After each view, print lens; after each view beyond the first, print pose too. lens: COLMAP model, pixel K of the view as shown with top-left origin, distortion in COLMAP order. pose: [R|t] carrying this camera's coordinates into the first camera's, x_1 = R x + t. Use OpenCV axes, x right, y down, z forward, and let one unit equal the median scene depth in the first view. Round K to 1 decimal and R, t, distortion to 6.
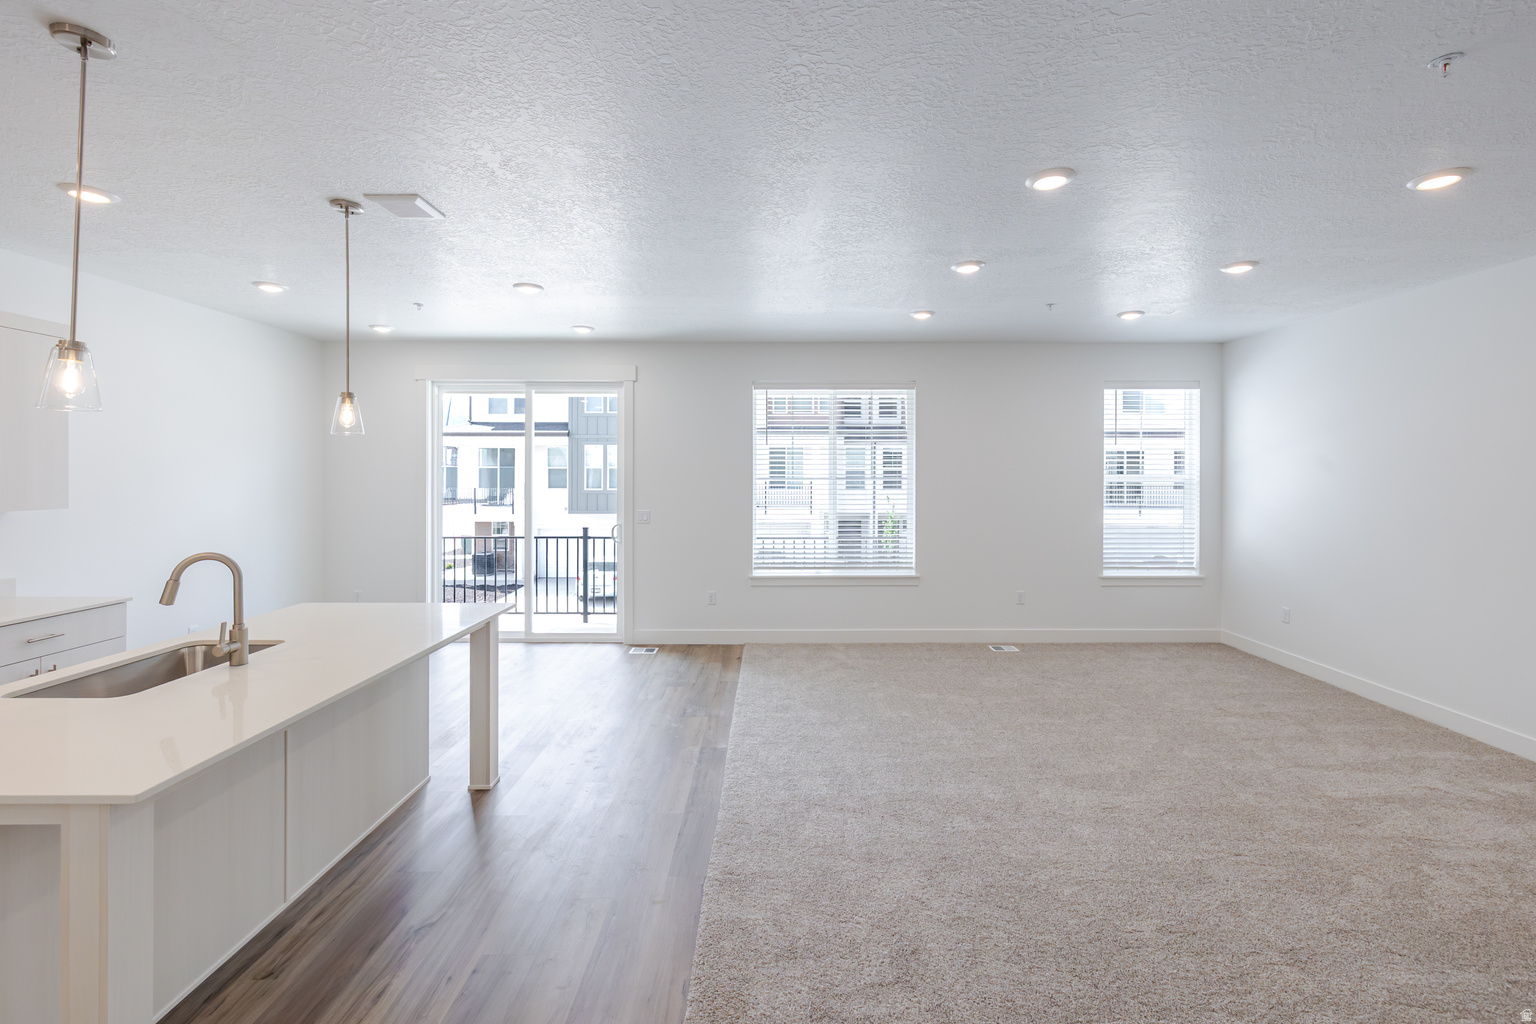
lens RADIAL K [[670.2, 0, 768.8], [0, 670.2, 456.4], [0, 0, 1]] dist [-0.001028, -0.000235]
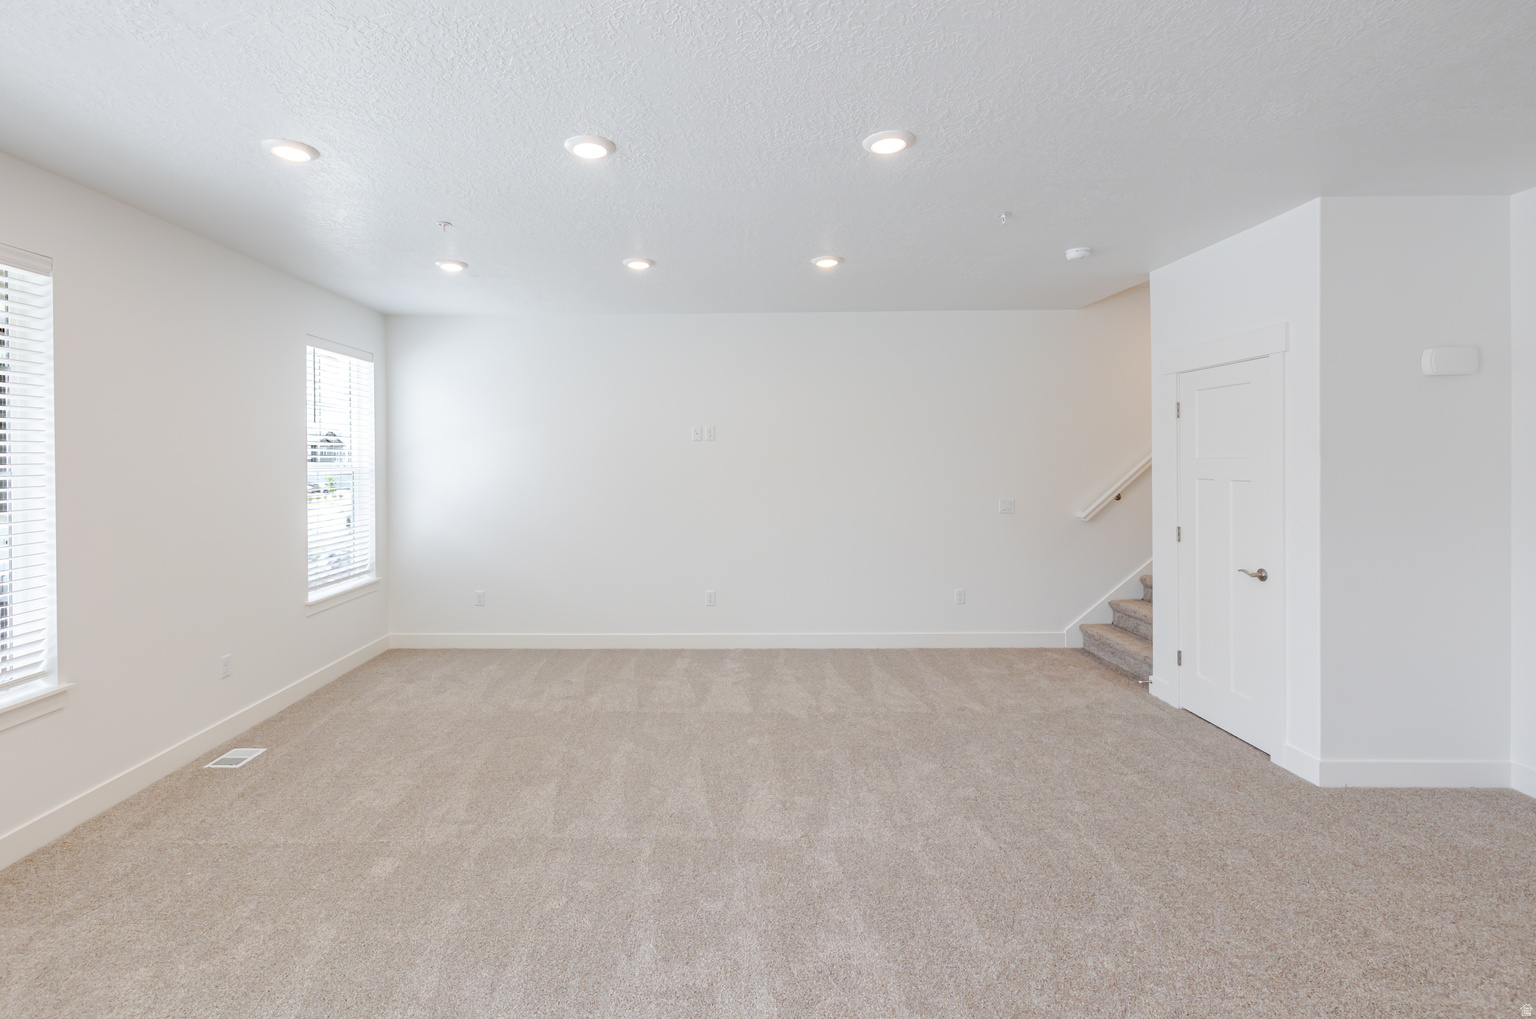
lens RADIAL K [[692.8, 0, 707.5], [0, 692.8, 463.0], [0, 0, 1]] dist [-0.001258, -0.000412]
pose [[0.018979, -0.007338, 0.999793, -0.424563], [-0.018352, 0.999802, 0.007686, 0.023681], [-0.999651, -0.018494, 0.018840, 0.964917]]
